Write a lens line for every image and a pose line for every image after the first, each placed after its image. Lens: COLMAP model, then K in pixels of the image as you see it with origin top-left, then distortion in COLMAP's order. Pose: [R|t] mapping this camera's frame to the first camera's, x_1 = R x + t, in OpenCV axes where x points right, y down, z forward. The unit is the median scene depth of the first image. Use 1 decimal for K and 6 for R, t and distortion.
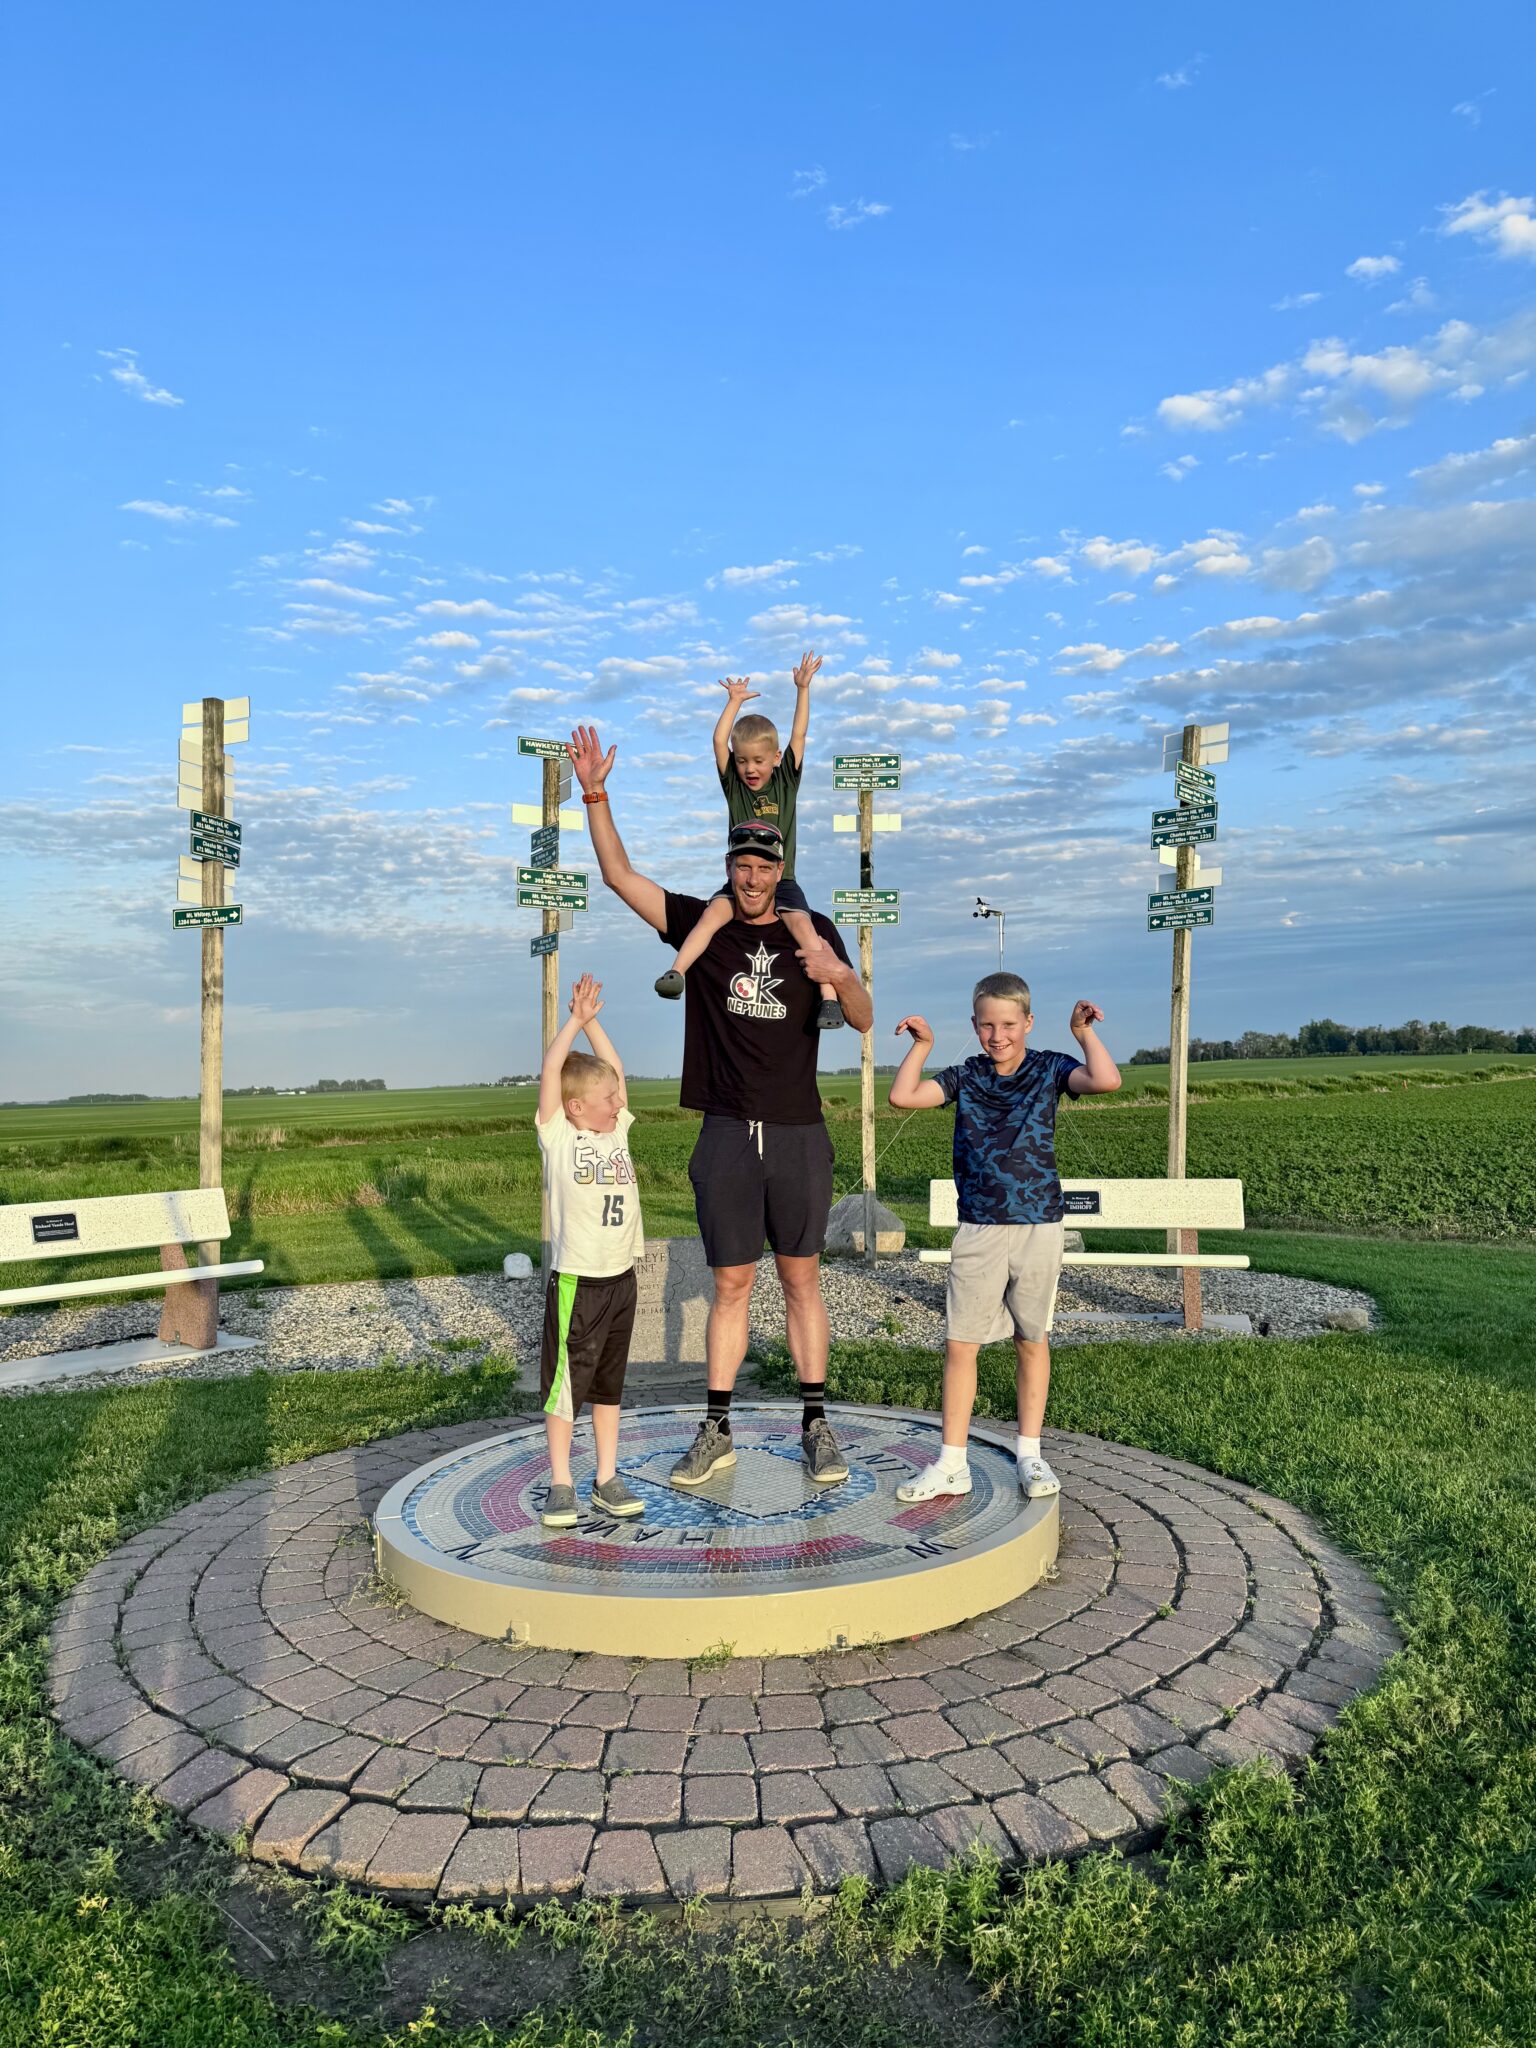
lens RADIAL K [[1438.1, 0, 768.0], [0, 1438.1, 1024.0], [0, 0, 1]] dist [0.046343, -0.048859]
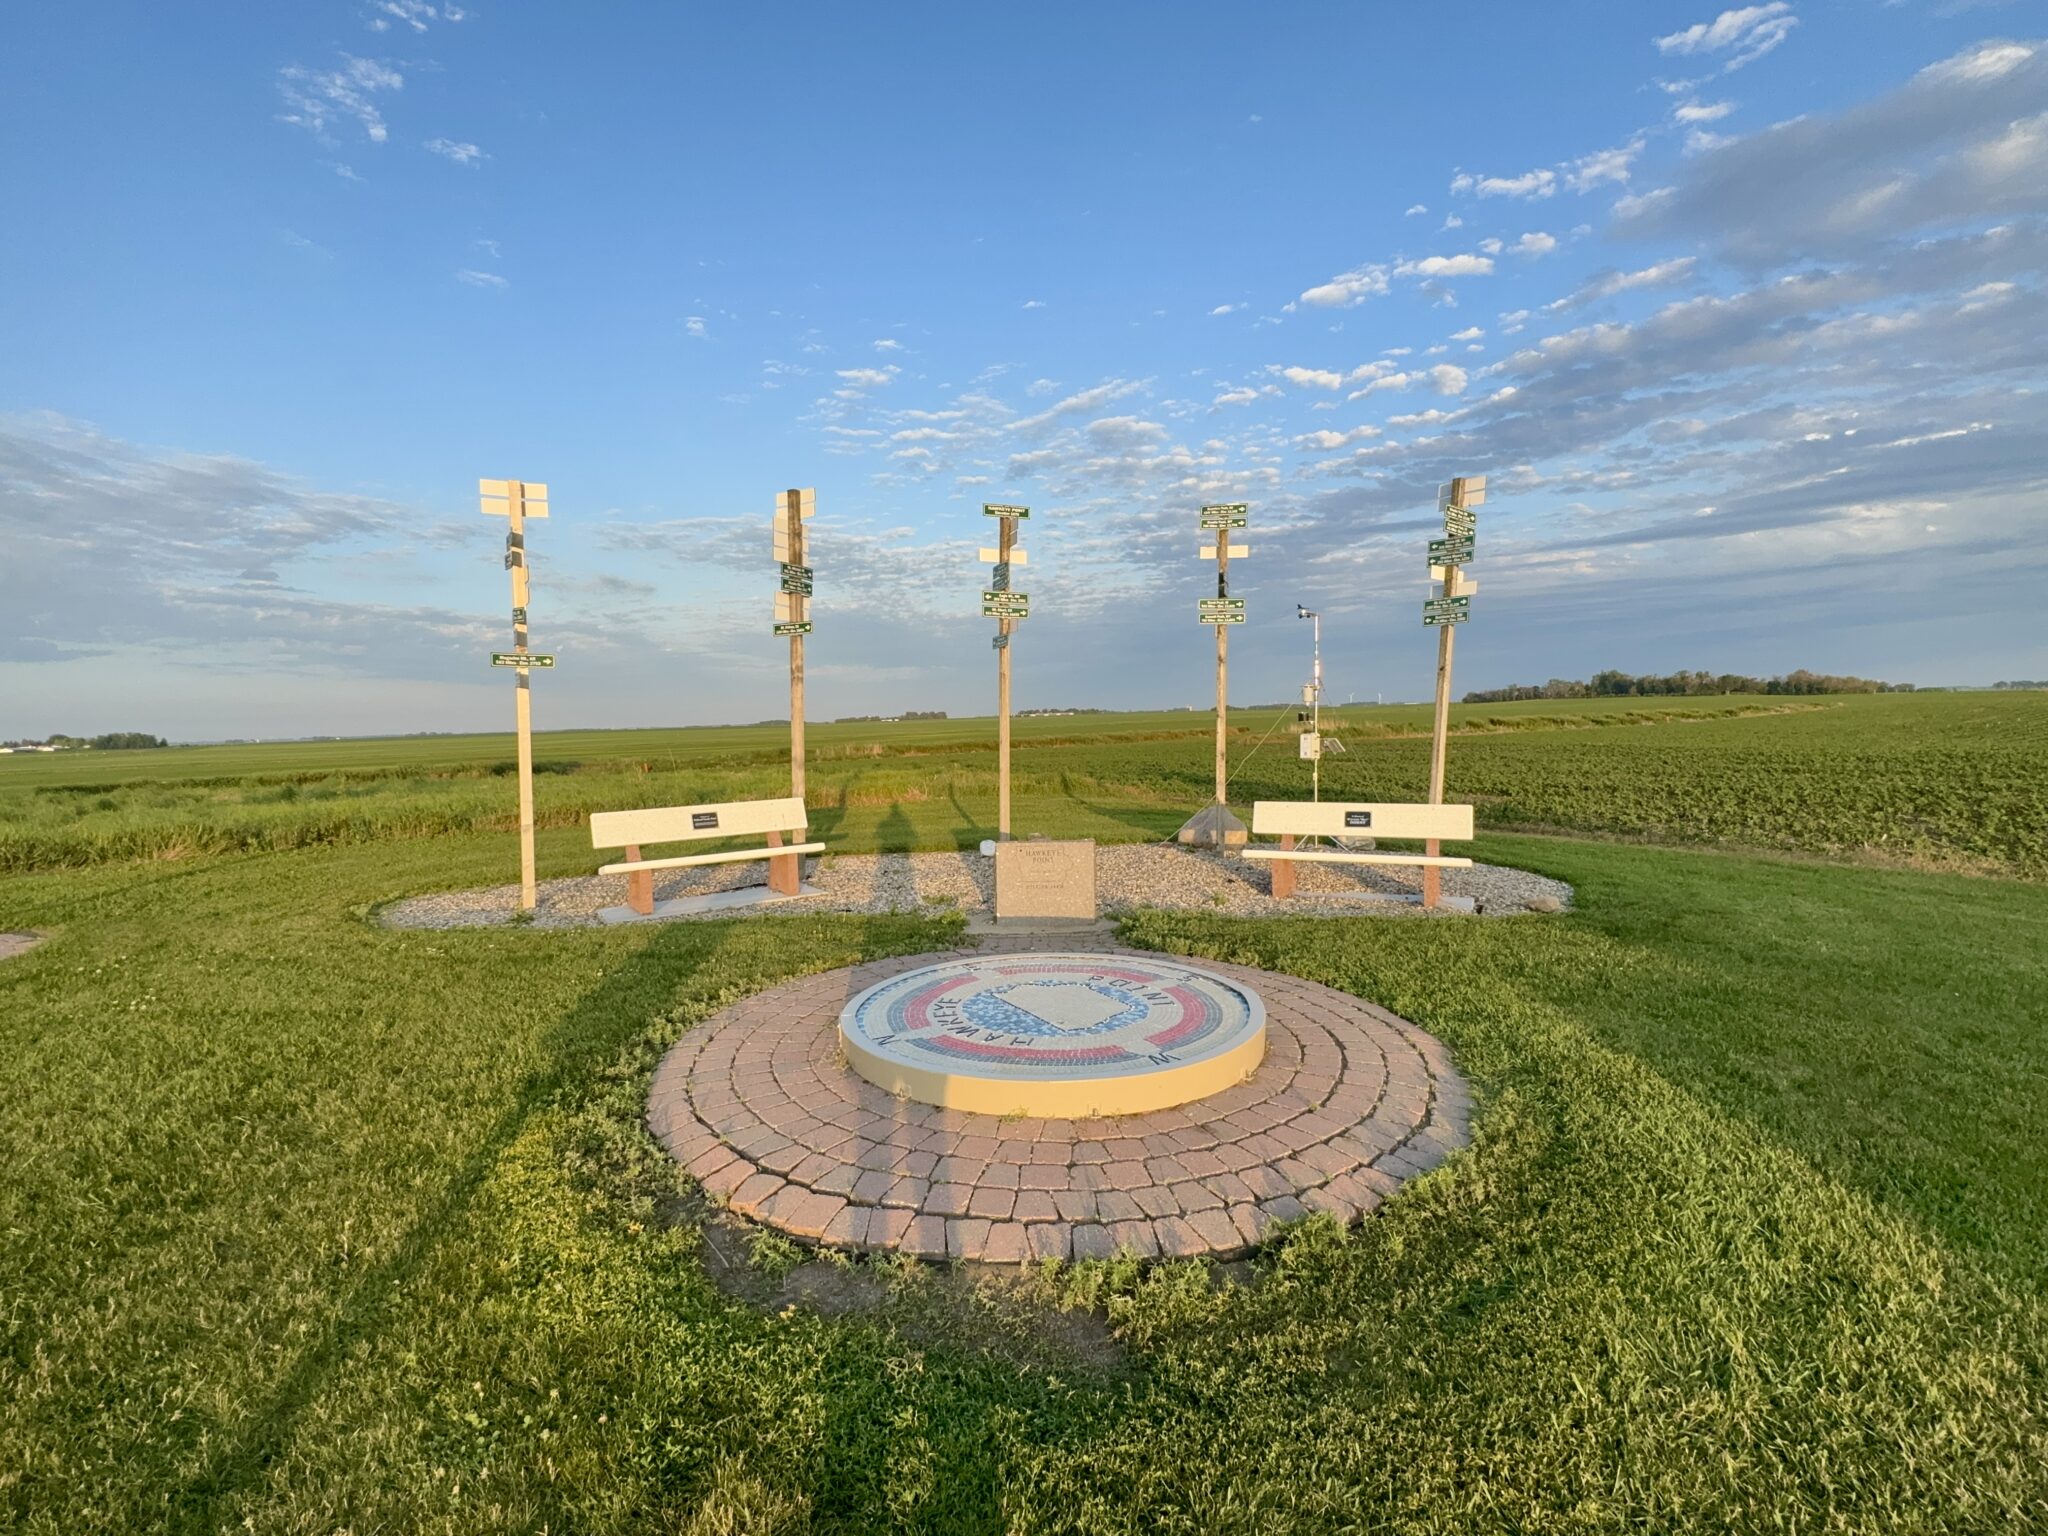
lens RADIAL K [[959.6, 0, 1019.5], [0, 959.6, 766.0], [0, 0, 1]] dist [-0.000713, -0.000183]
pose [[0.983103, 0.013183, -0.182580, 0.139647], [0.004041, 0.995597, 0.093648, -0.052275], [0.183011, -0.092803, 0.978721, -0.023560]]
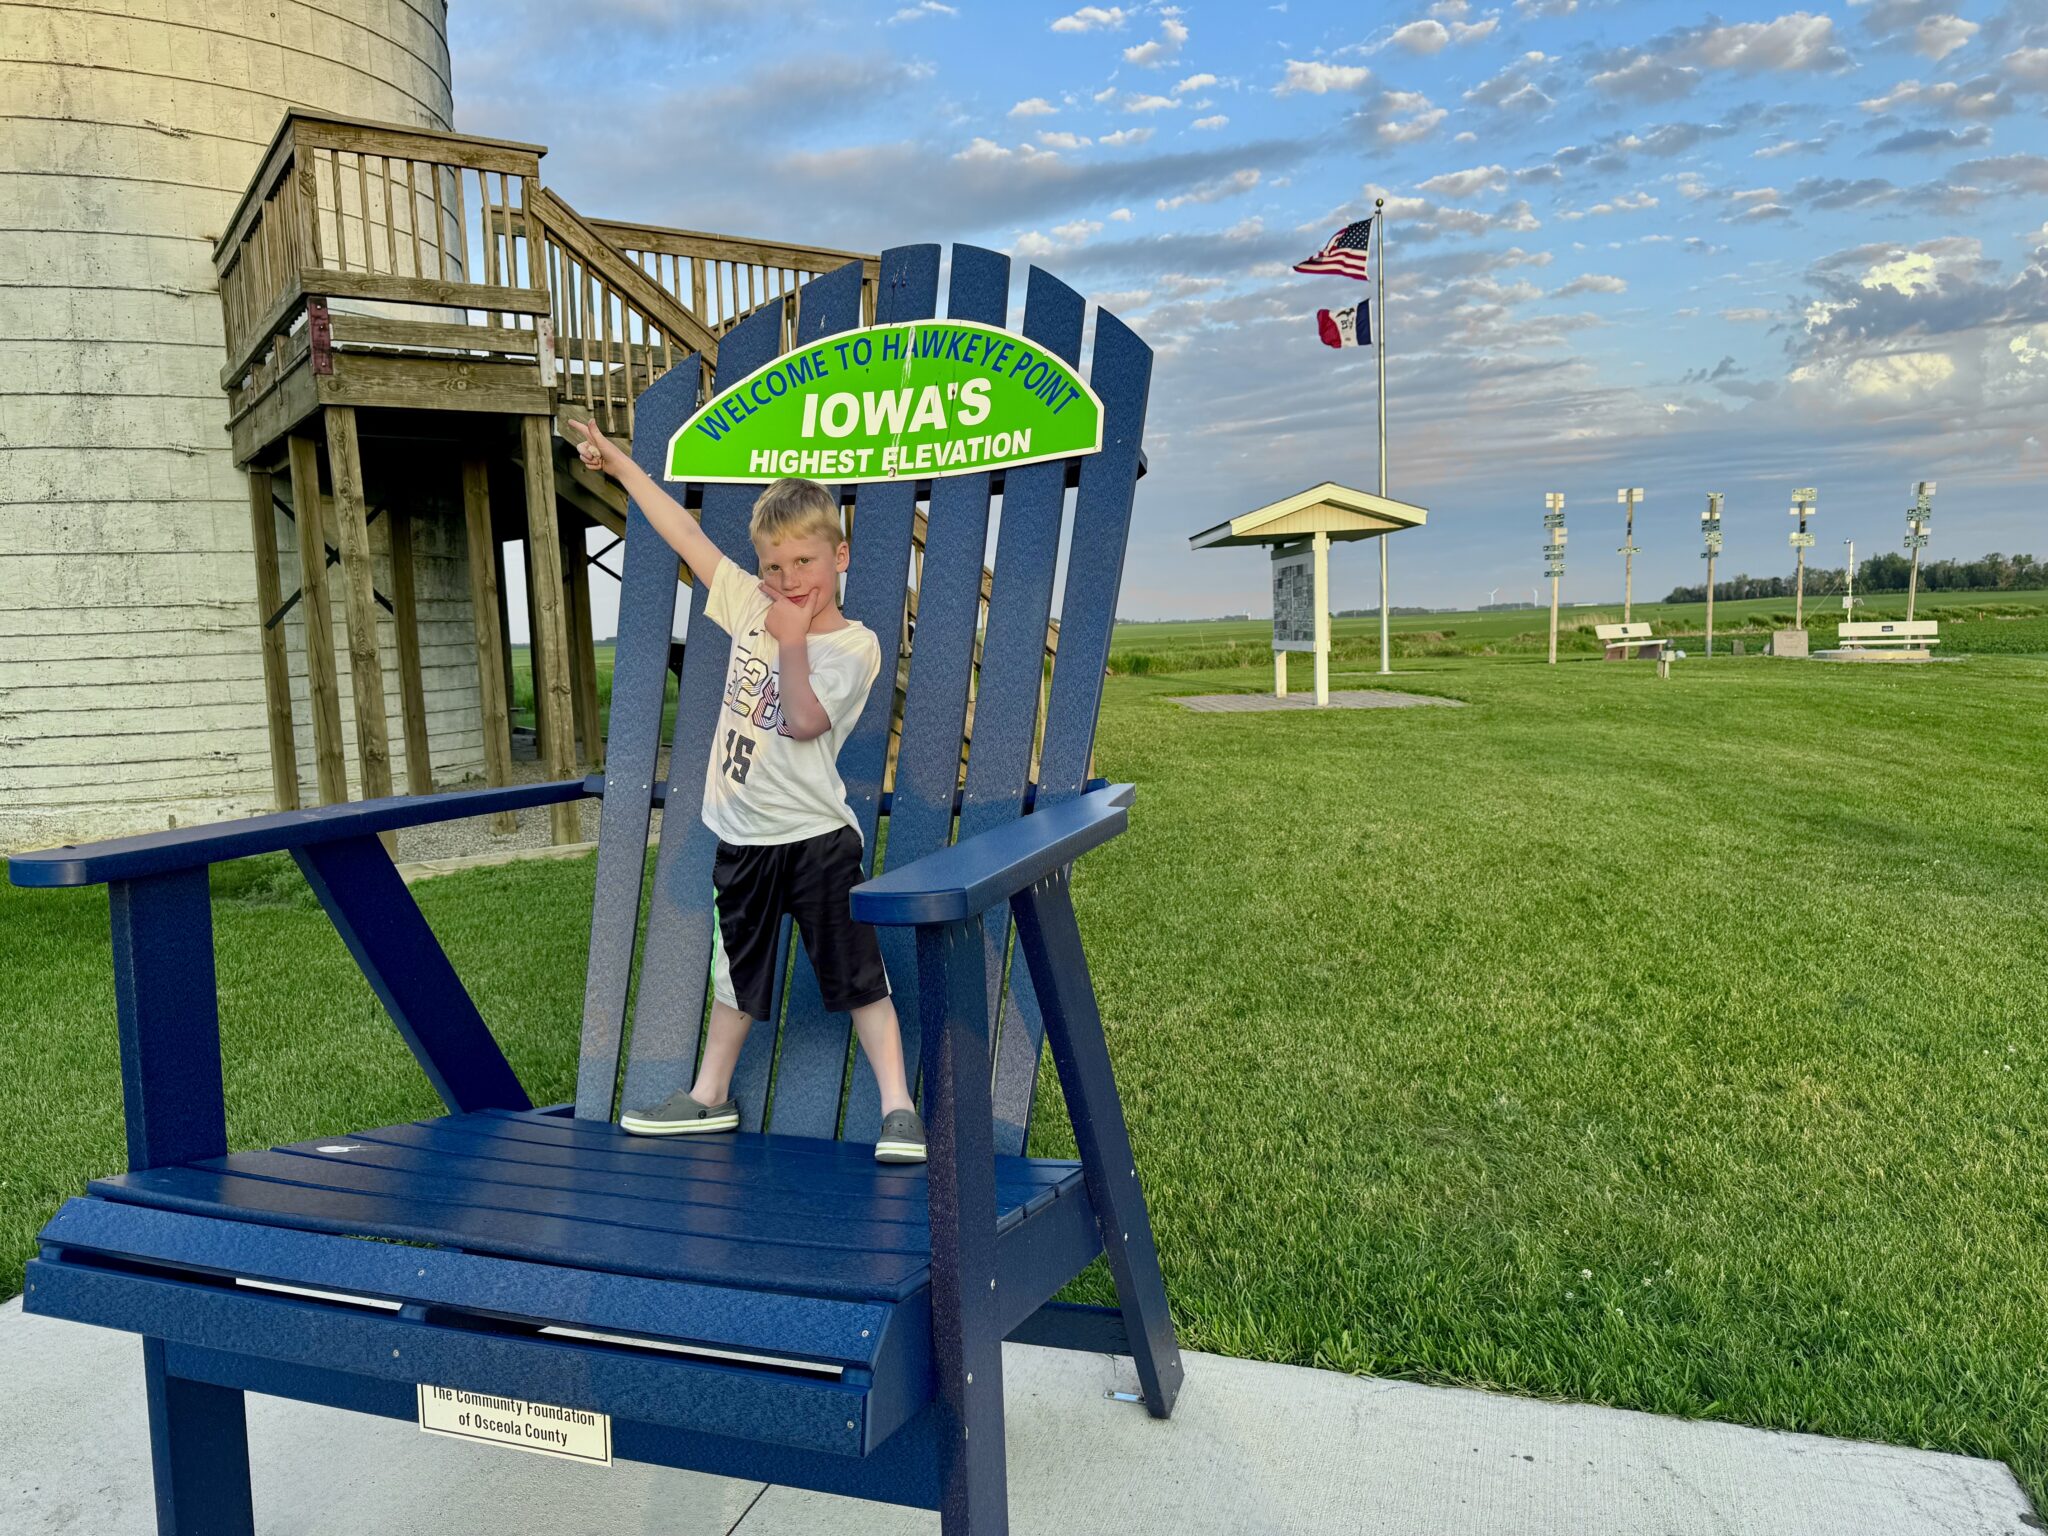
lens RADIAL K [[1438.1, 0, 1024.0], [0, 1438.1, 768.0], [0, 0, 1]] dist [0.046343, -0.048859]
pose [[0.986505, 0.015515, -0.162995, -3.260602], [0.007390, 0.990266, 0.138989, -0.121452], [0.163564, -0.138318, 0.976788, -7.332088]]
